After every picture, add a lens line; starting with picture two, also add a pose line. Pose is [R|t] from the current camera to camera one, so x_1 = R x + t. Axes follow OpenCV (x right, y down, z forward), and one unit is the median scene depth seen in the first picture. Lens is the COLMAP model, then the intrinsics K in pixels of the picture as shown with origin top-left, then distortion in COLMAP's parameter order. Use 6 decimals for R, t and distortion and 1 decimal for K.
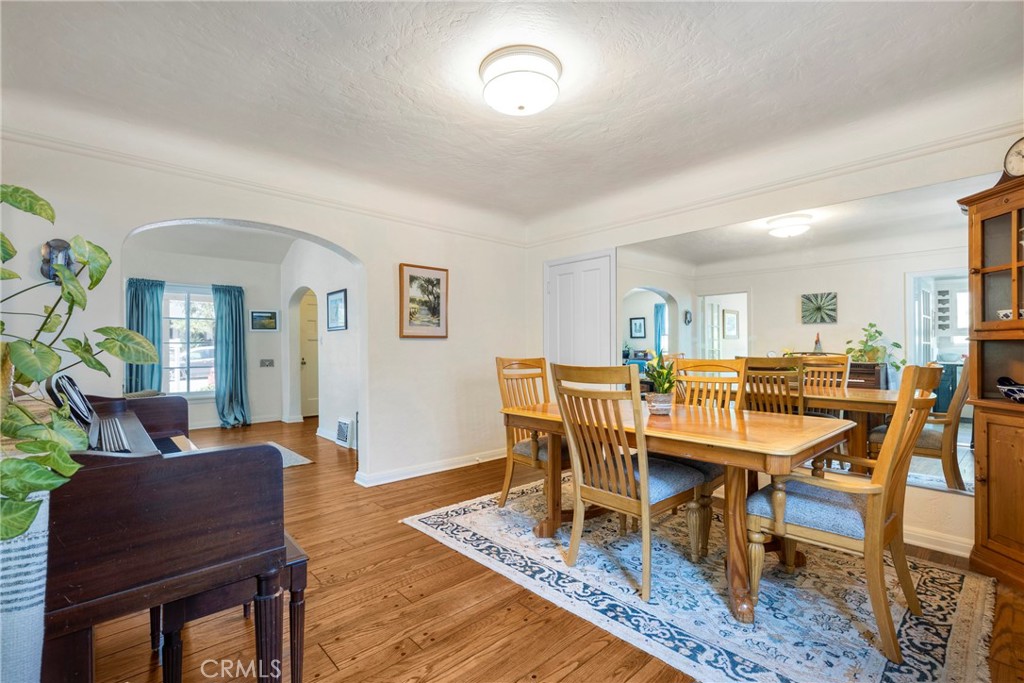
lens RADIAL K [[459.4, 0, 511.8], [0, 459.4, 346.4], [0, 0, 1]] dist [0.005417, 0.000584]
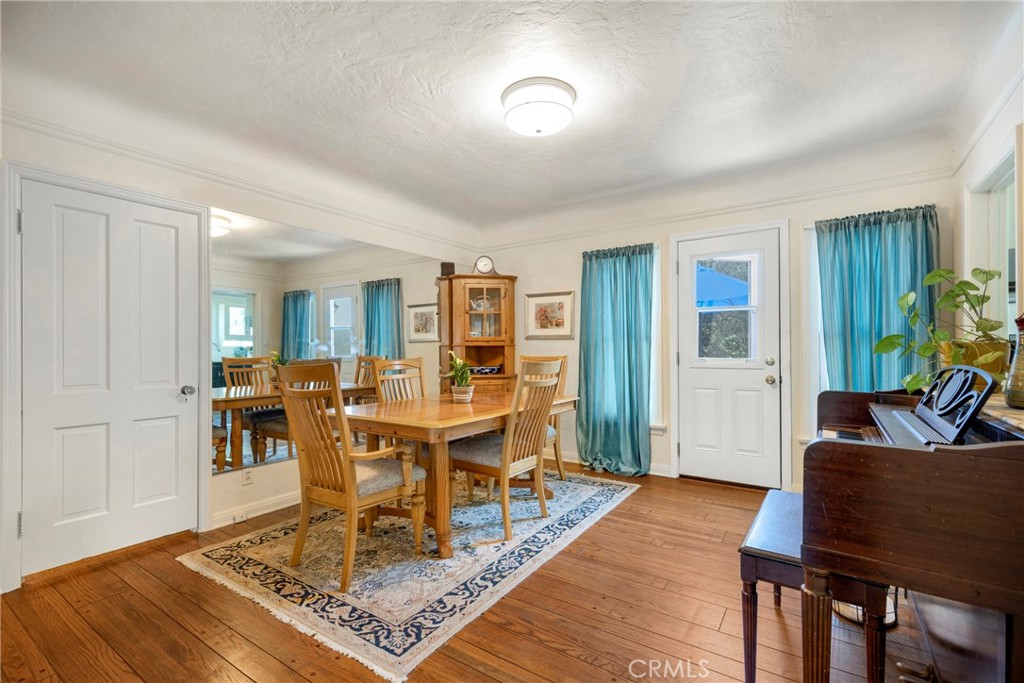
lens RADIAL K [[459.4, 0, 513.0], [0, 459.4, 345.4], [0, 0, 1]] dist [0.005417, 0.000584]
pose [[-0.236376, 0.012272, 0.971584, -0.944562], [-0.000199, 0.999920, -0.012678, 0.013421], [-0.971662, -0.003190, -0.236354, 1.213610]]
